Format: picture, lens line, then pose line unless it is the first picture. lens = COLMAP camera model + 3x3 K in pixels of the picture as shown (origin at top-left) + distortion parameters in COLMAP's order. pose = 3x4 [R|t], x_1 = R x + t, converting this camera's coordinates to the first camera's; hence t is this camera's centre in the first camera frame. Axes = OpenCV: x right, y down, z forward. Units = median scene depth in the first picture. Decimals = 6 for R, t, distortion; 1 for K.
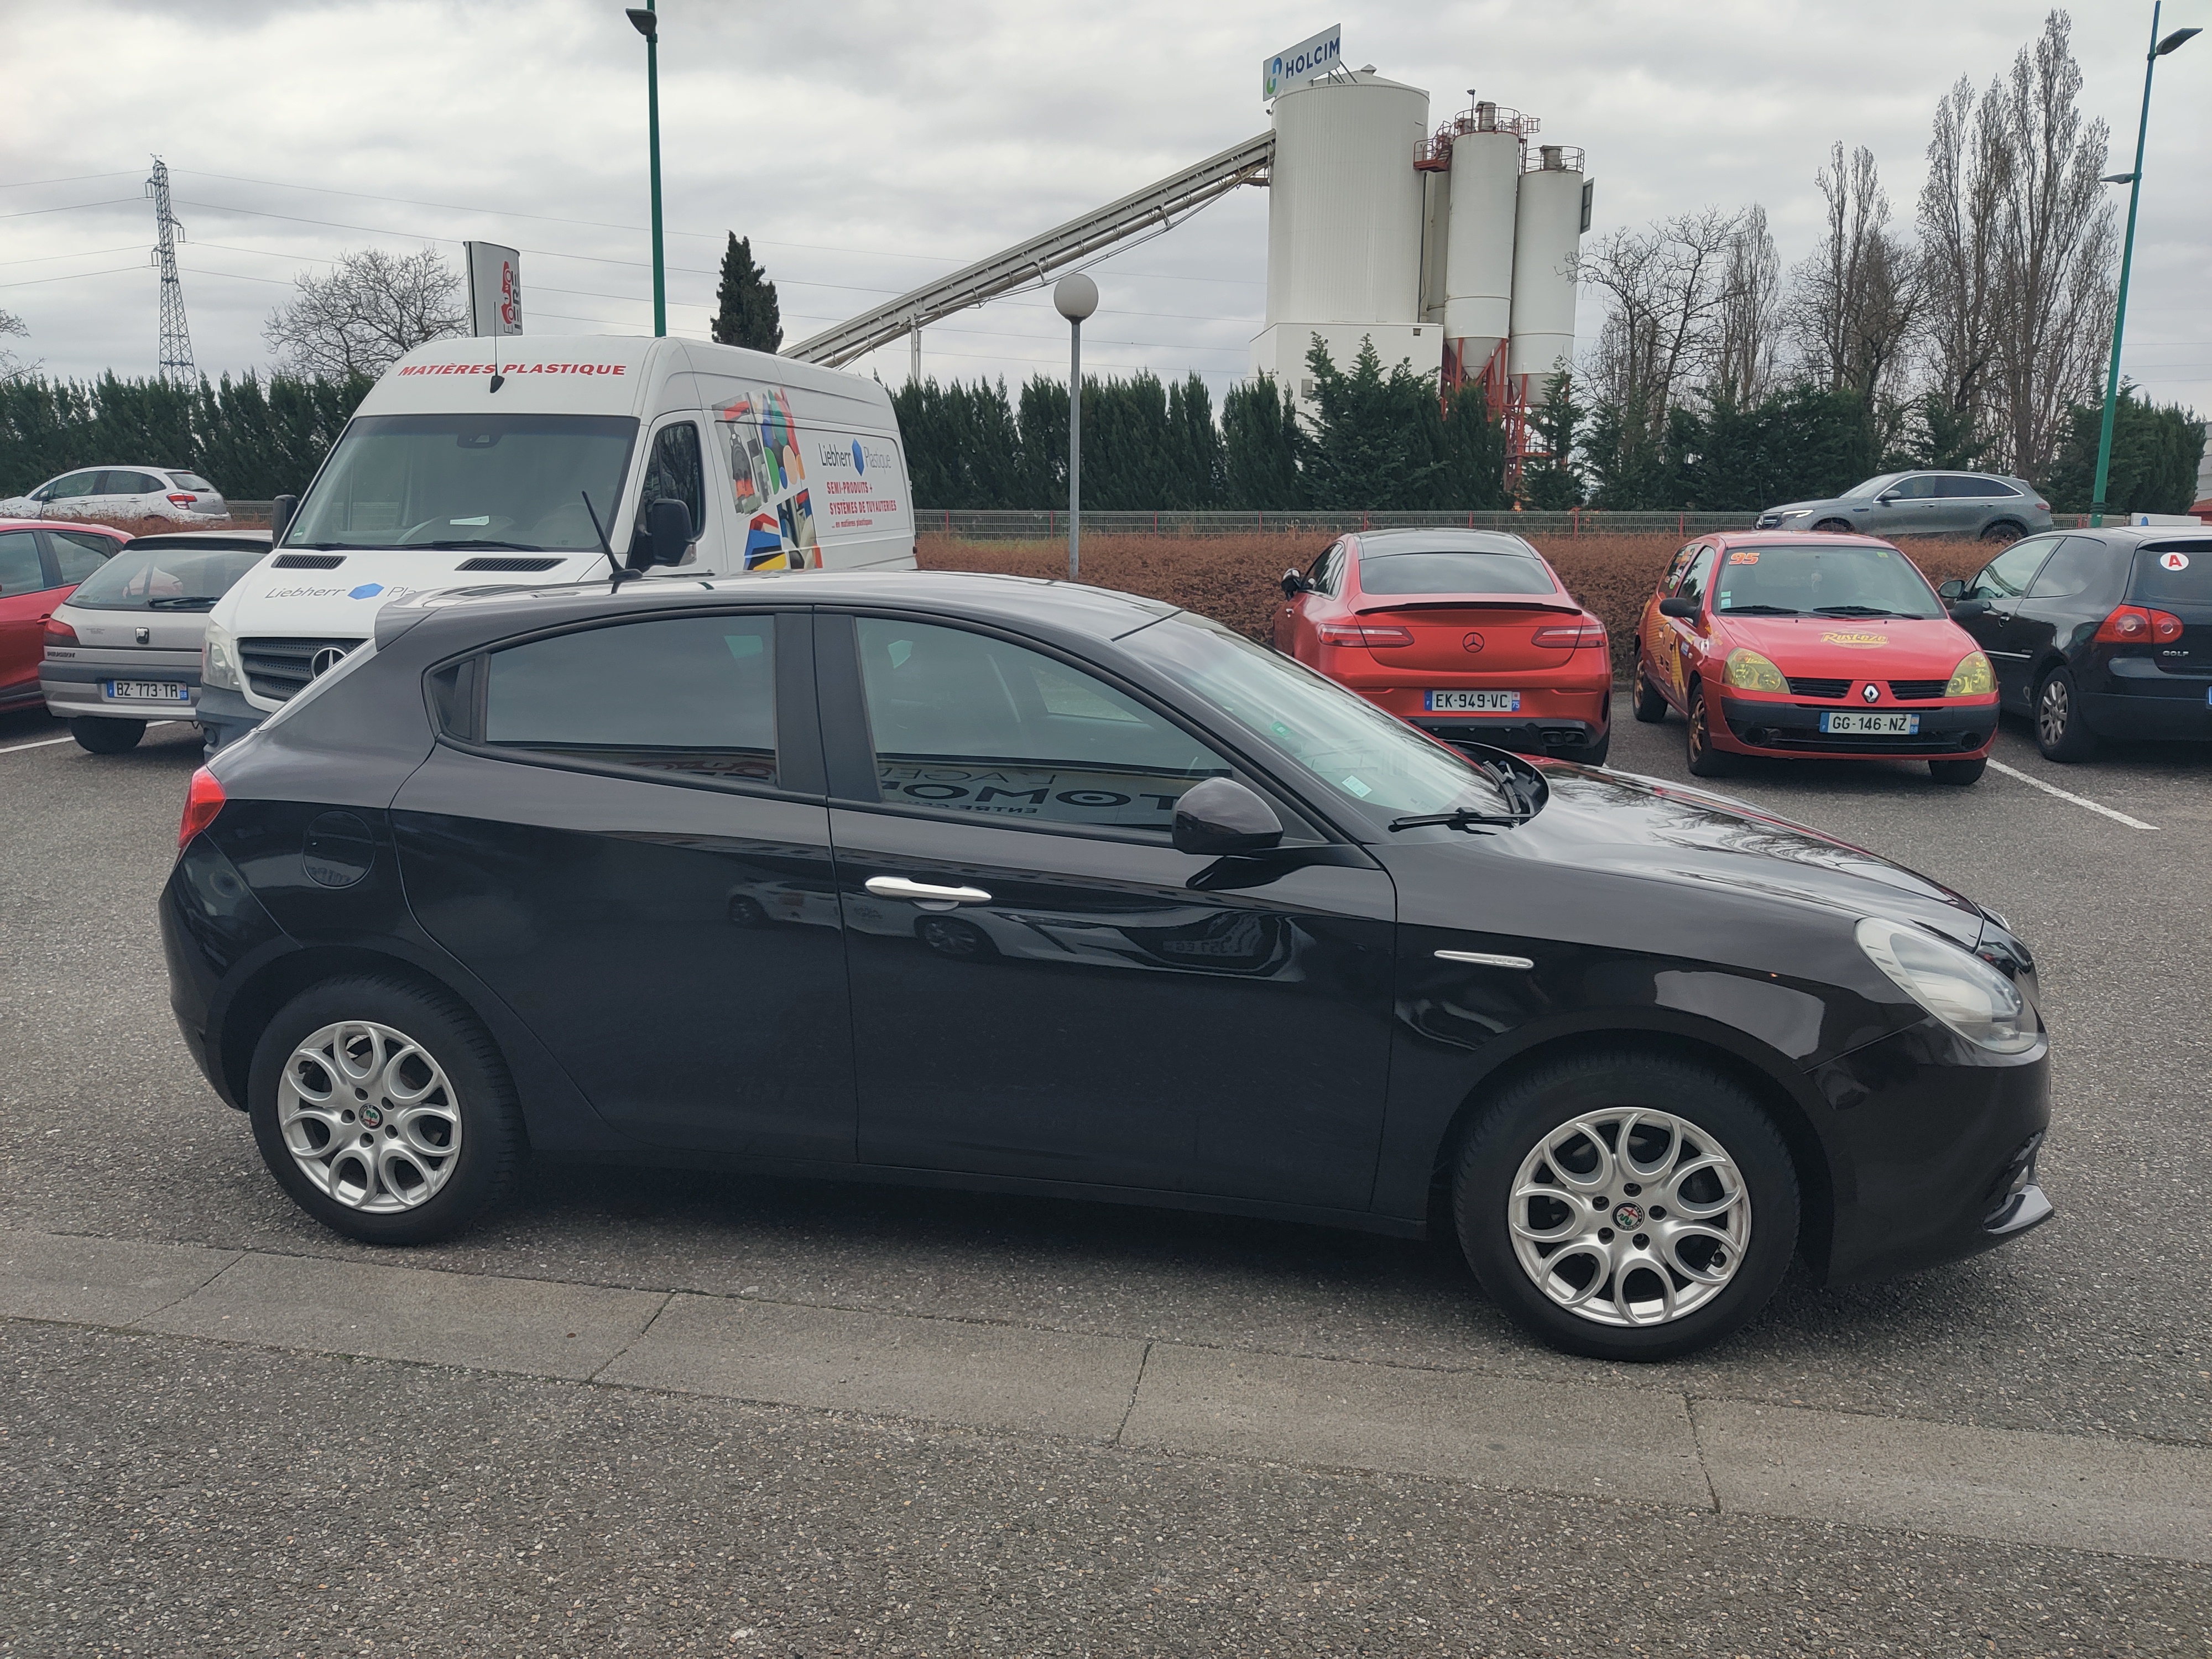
lens RADIAL K [[1732.4, 0, 1107.7], [0, 1732.4, 866.1], [0, 0, 1]] dist [-0.005608, -0.003405]
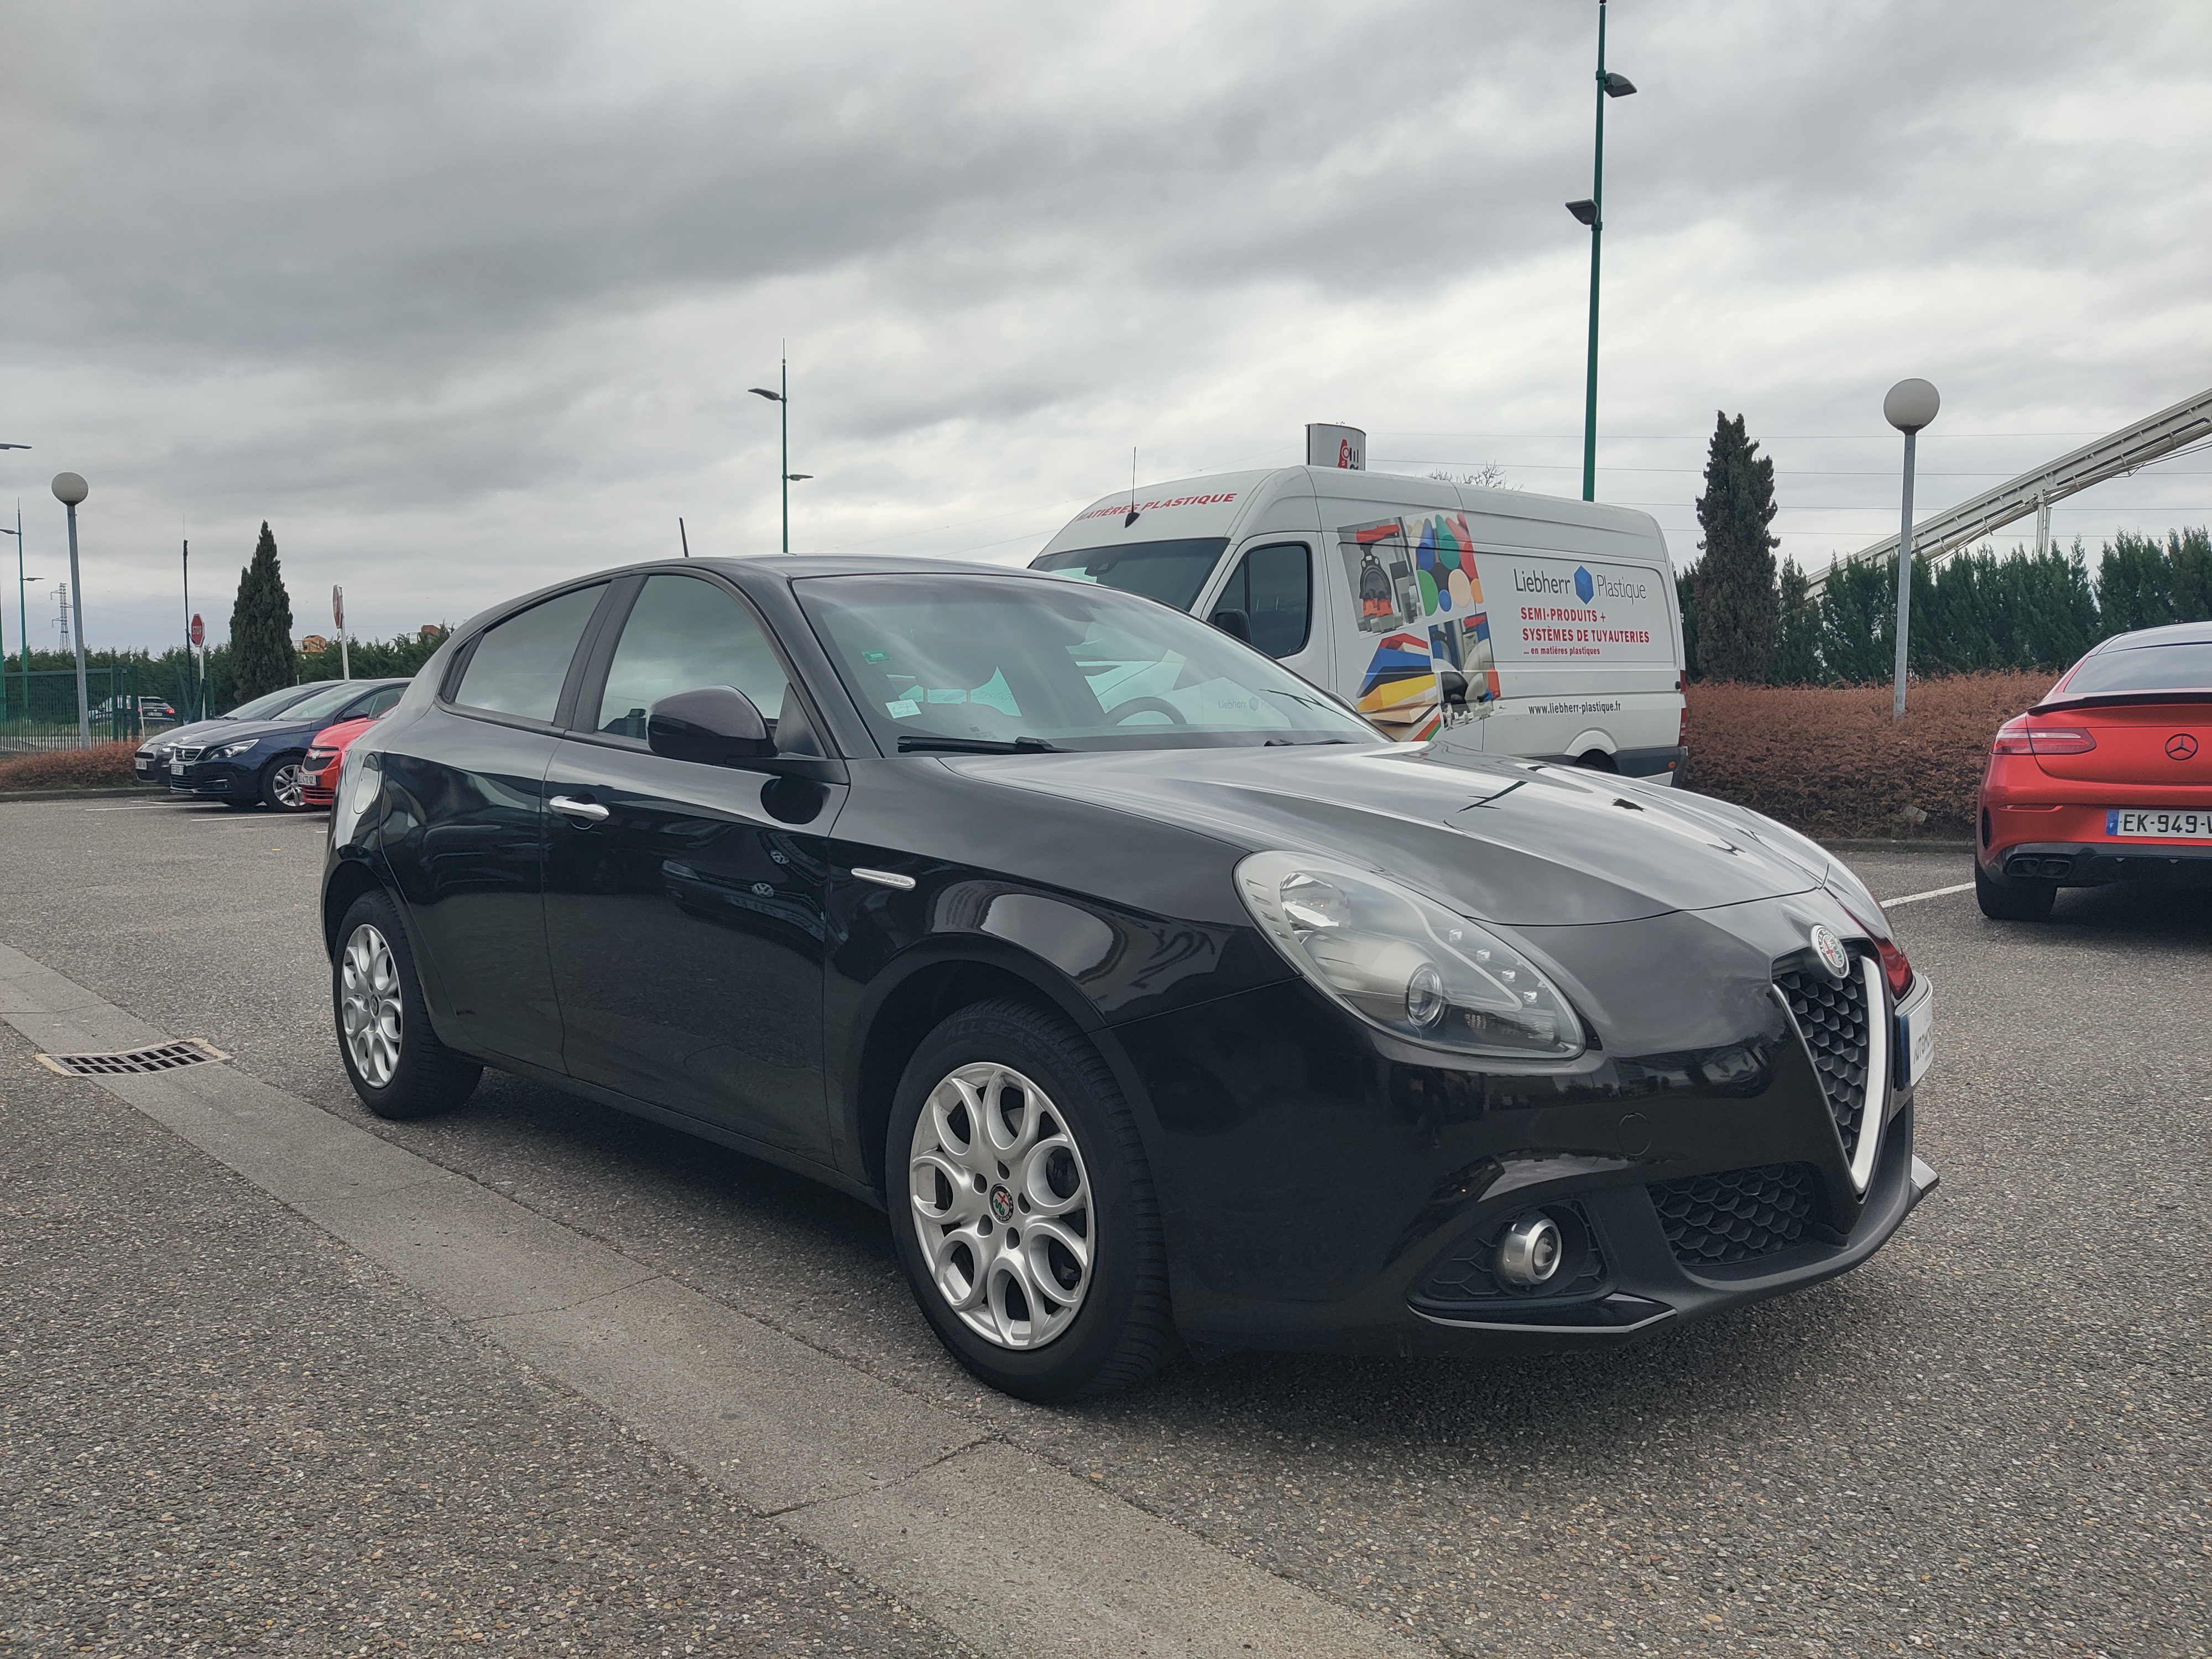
lens RADIAL K [[1740.2, 0, 1106.0], [0, 1740.2, 829.5], [0, 0, 1]] dist [-0.002275, 0.003599]
pose [[0.795283, 0.022005, -0.605839, 0.275996], [-0.109685, 0.988071, -0.108095, 0.036821], [0.596233, 0.152417, 0.788210, 0.117624]]
